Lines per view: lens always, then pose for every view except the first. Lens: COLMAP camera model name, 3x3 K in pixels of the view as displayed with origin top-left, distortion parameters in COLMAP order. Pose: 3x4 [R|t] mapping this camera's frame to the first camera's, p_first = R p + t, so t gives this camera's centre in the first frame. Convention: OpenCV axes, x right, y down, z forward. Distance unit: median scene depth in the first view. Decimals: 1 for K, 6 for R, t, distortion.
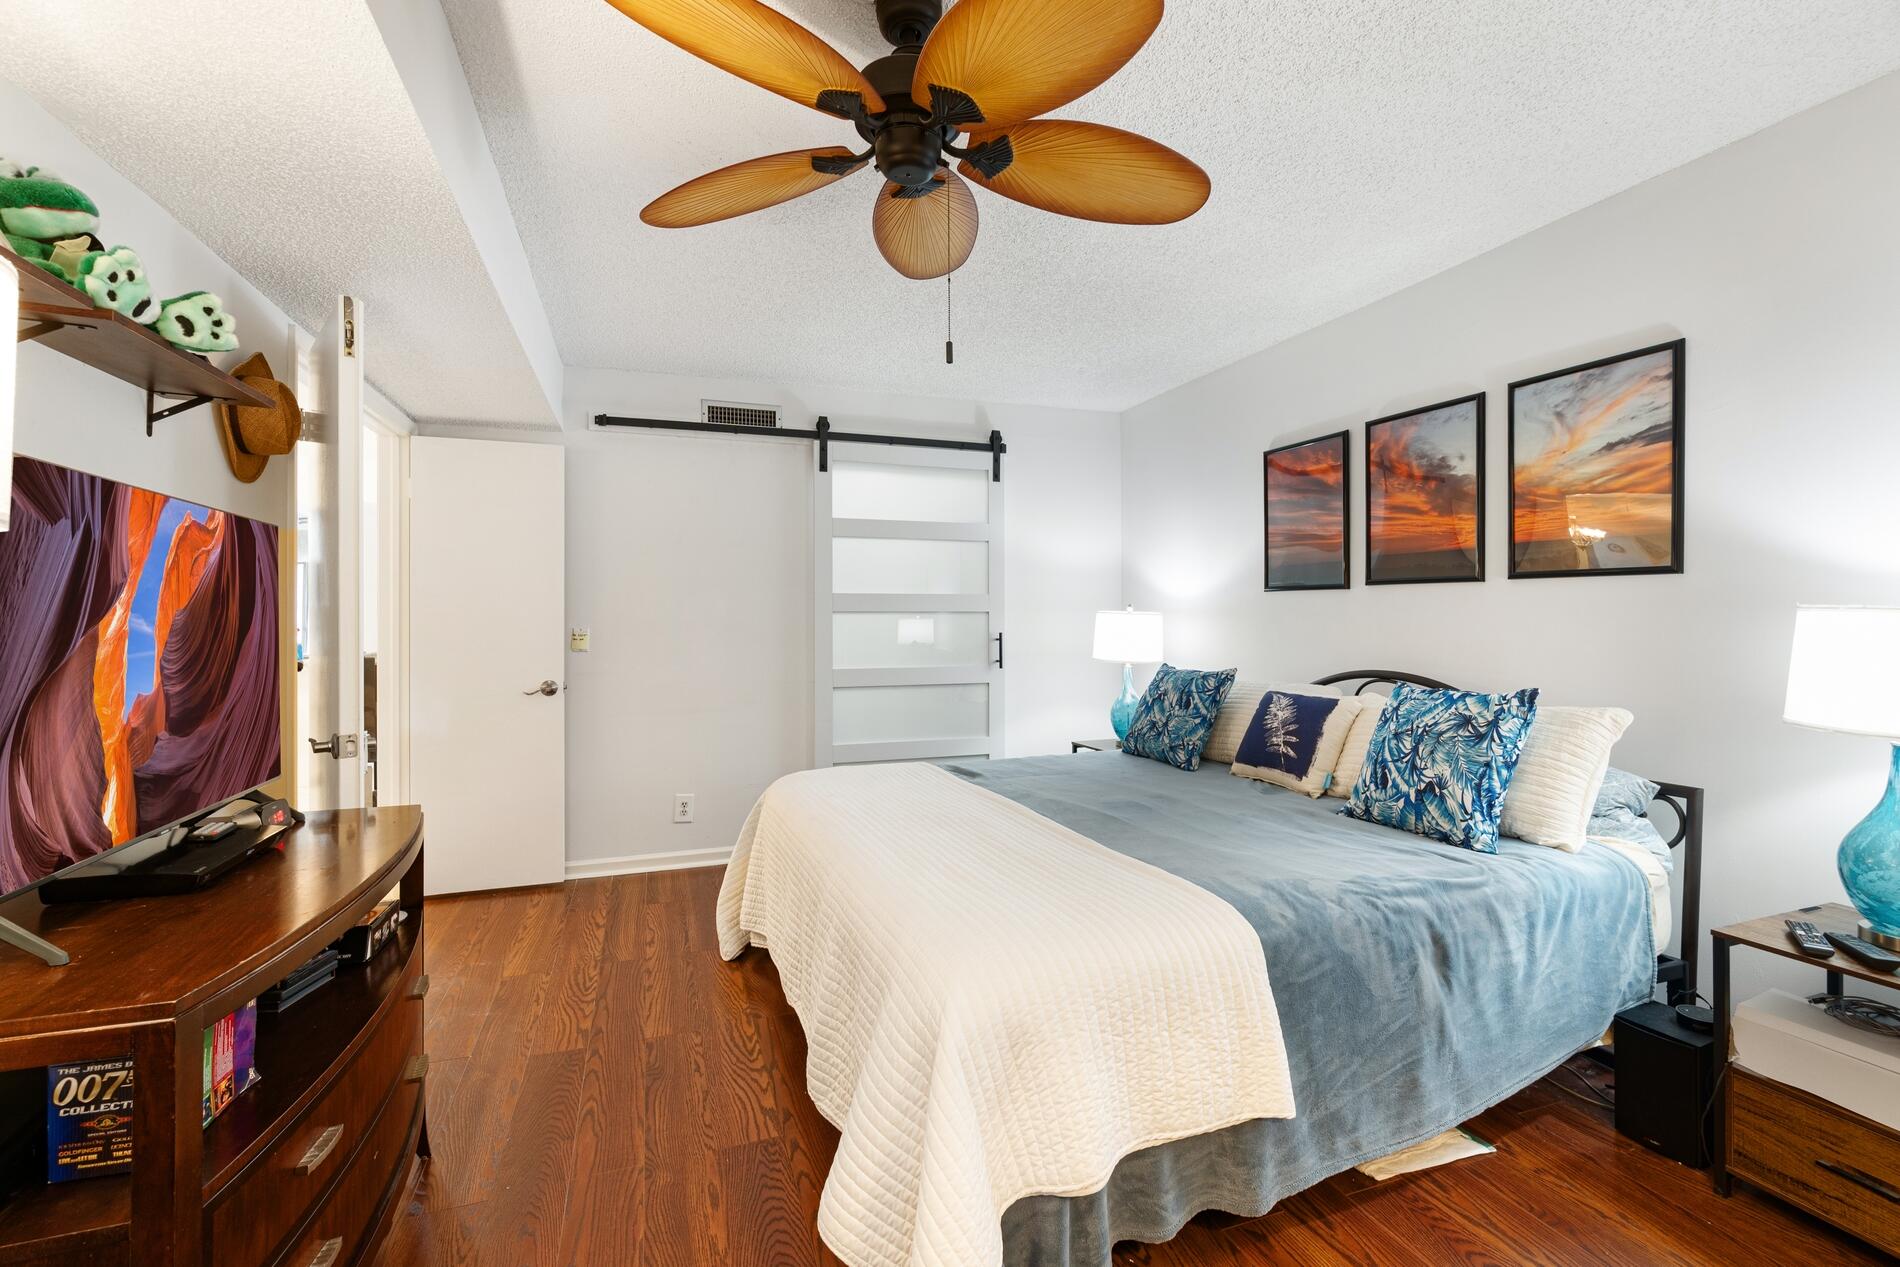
lens RADIAL K [[829.0, 0, 935.7], [0, 829.0, 623.3], [0, 0, 1]] dist [-0.002922, 0.000178]
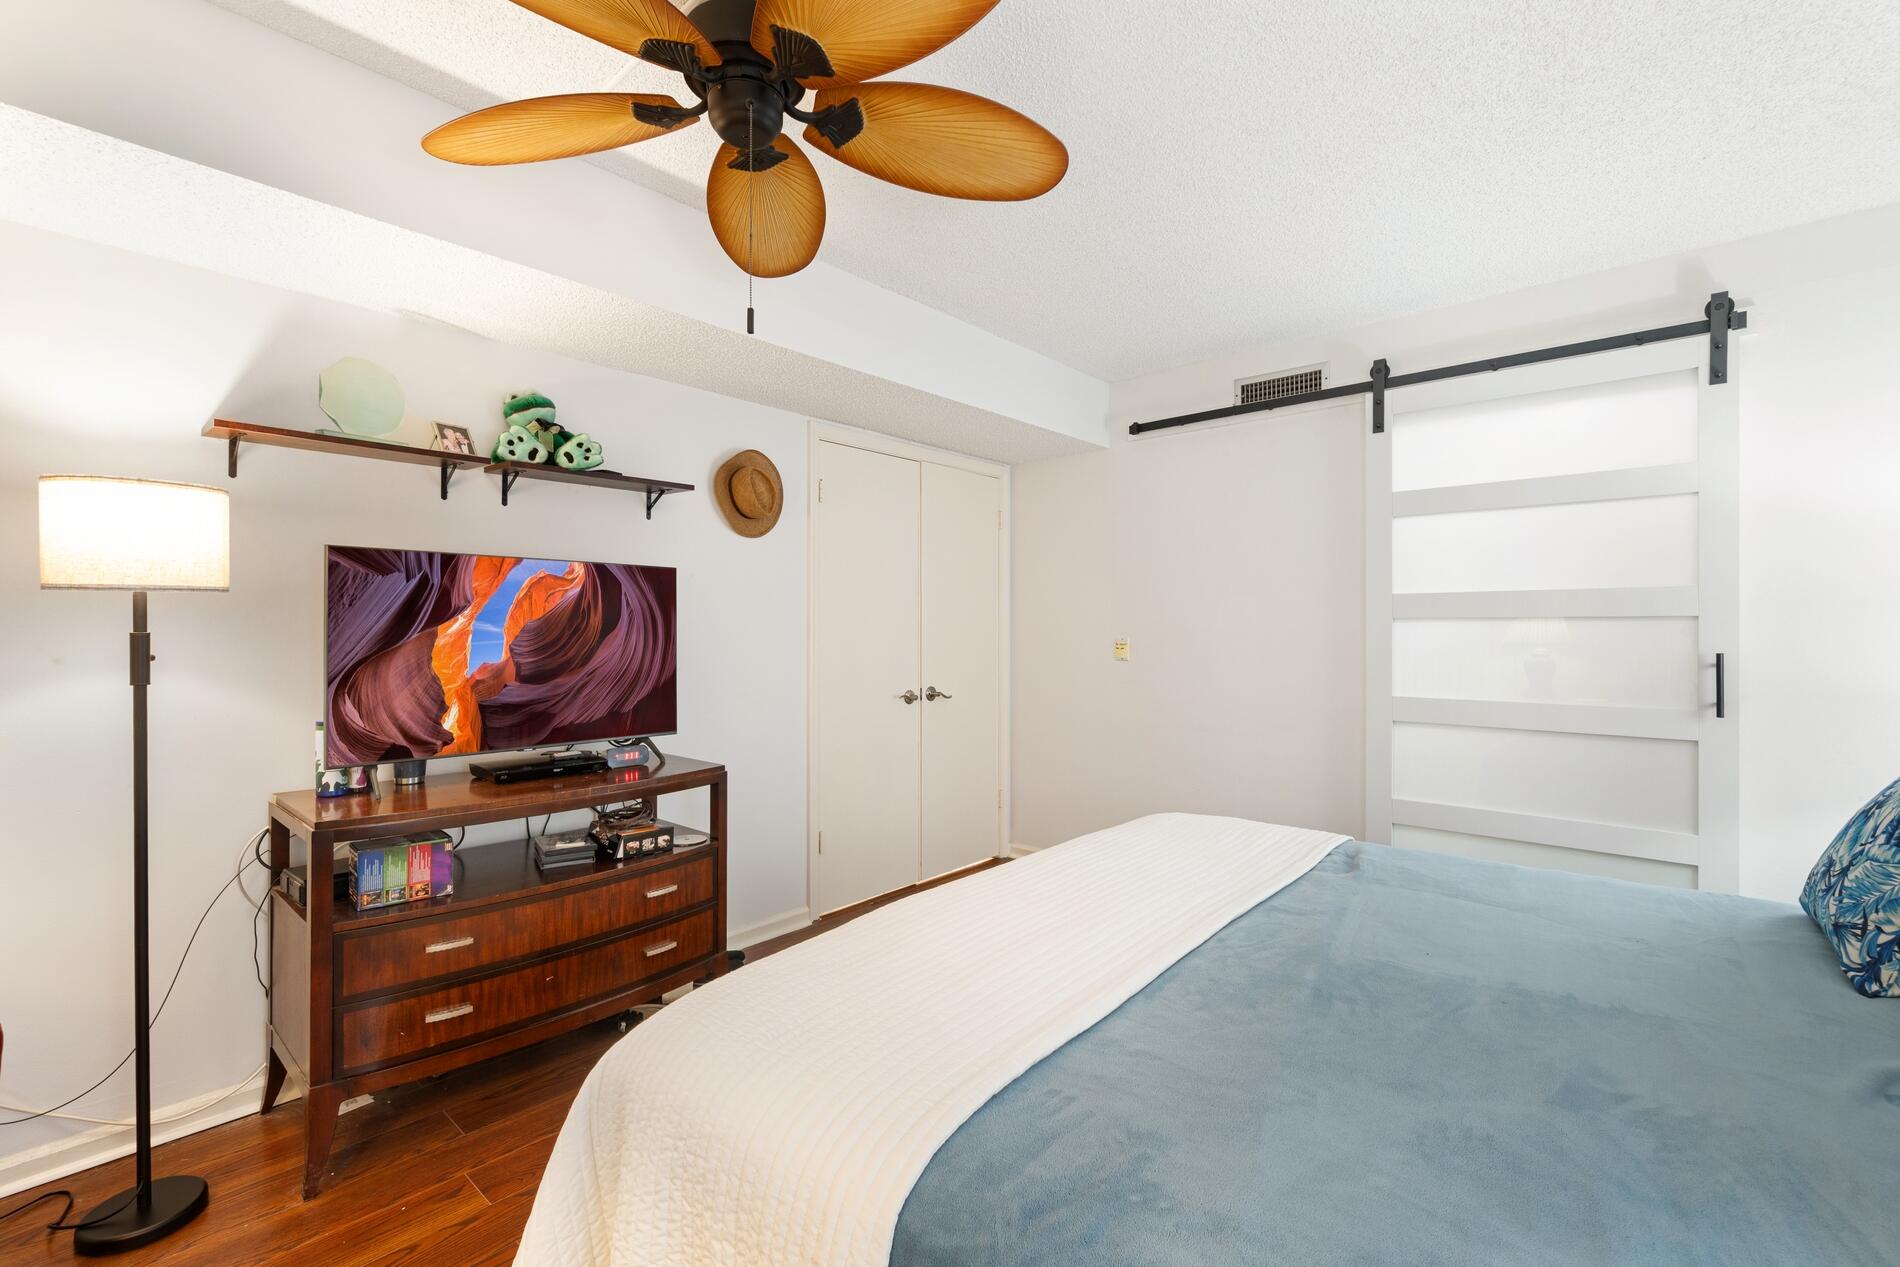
lens RADIAL K [[829.0, 0, 935.7], [0, 829.0, 623.3], [0, 0, 1]] dist [-0.002922, 0.000178]
pose [[0.471715, -0.002933, -0.881746, 0.761873], [-0.007983, 0.999939, -0.007598, -0.001166], [0.881715, 0.010623, 0.471663, 0.656376]]
